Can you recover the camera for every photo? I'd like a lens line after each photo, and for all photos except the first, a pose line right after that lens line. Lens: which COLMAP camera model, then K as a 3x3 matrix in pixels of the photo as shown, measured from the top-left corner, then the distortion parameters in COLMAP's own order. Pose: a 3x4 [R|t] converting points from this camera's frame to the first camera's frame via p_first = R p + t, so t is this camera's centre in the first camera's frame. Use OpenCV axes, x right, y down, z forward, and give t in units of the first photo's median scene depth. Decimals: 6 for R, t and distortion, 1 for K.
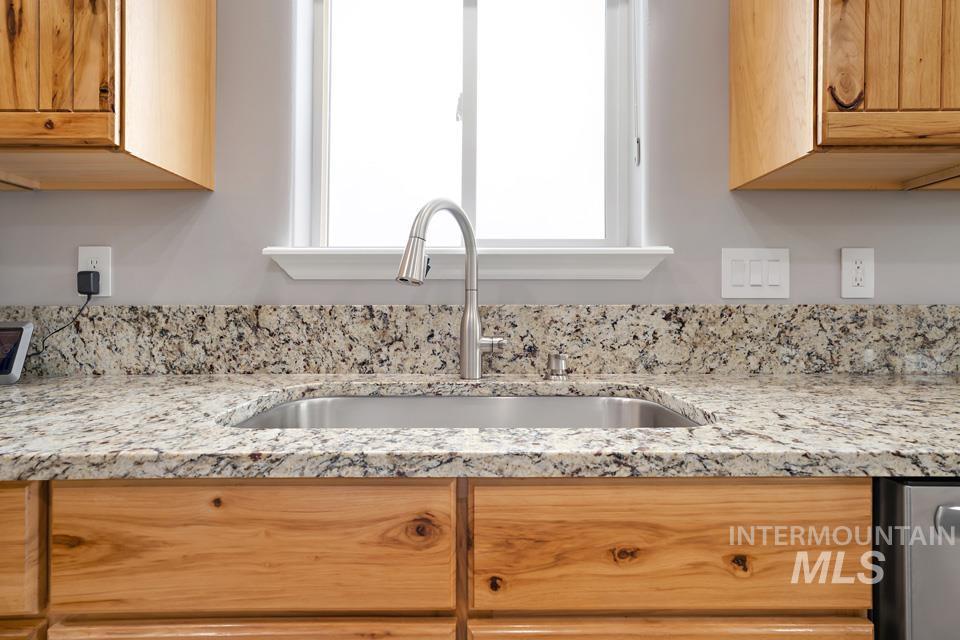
lens RADIAL K [[435.3, 0, 439.3], [0, 435.3, 311.9], [0, 0, 1]] dist [-0.001159, -0.000226]
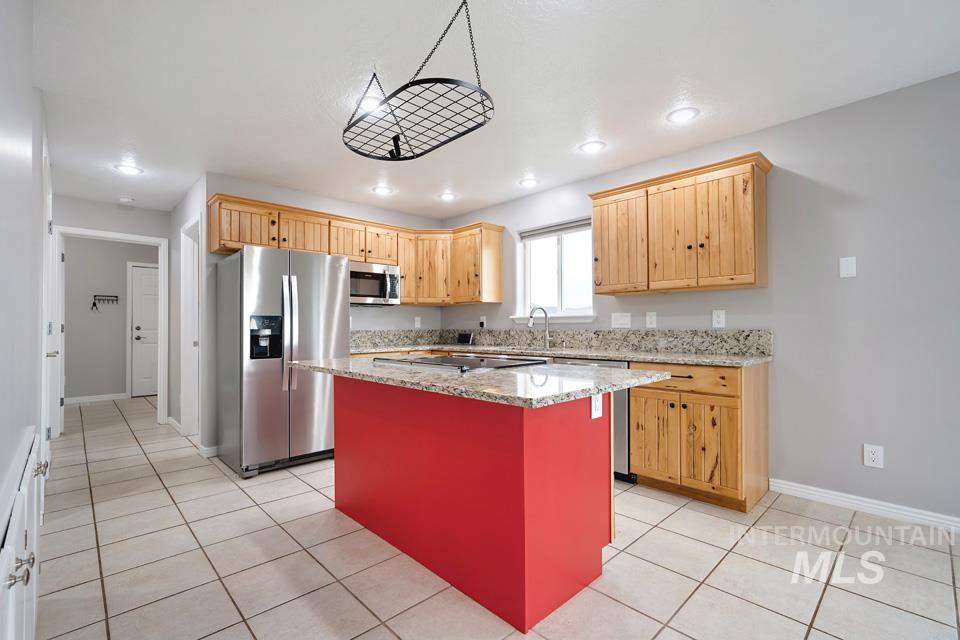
lens RADIAL K [[435.3, 0, 479.0], [0, 435.3, 321.2], [0, 0, 1]] dist [-0.001159, -0.000226]
pose [[0.690383, -0.011127, -0.723358, 2.451910], [0.004346, 0.999927, -0.011234, -0.050742], [0.723431, 0.004612, 0.690381, -2.150040]]
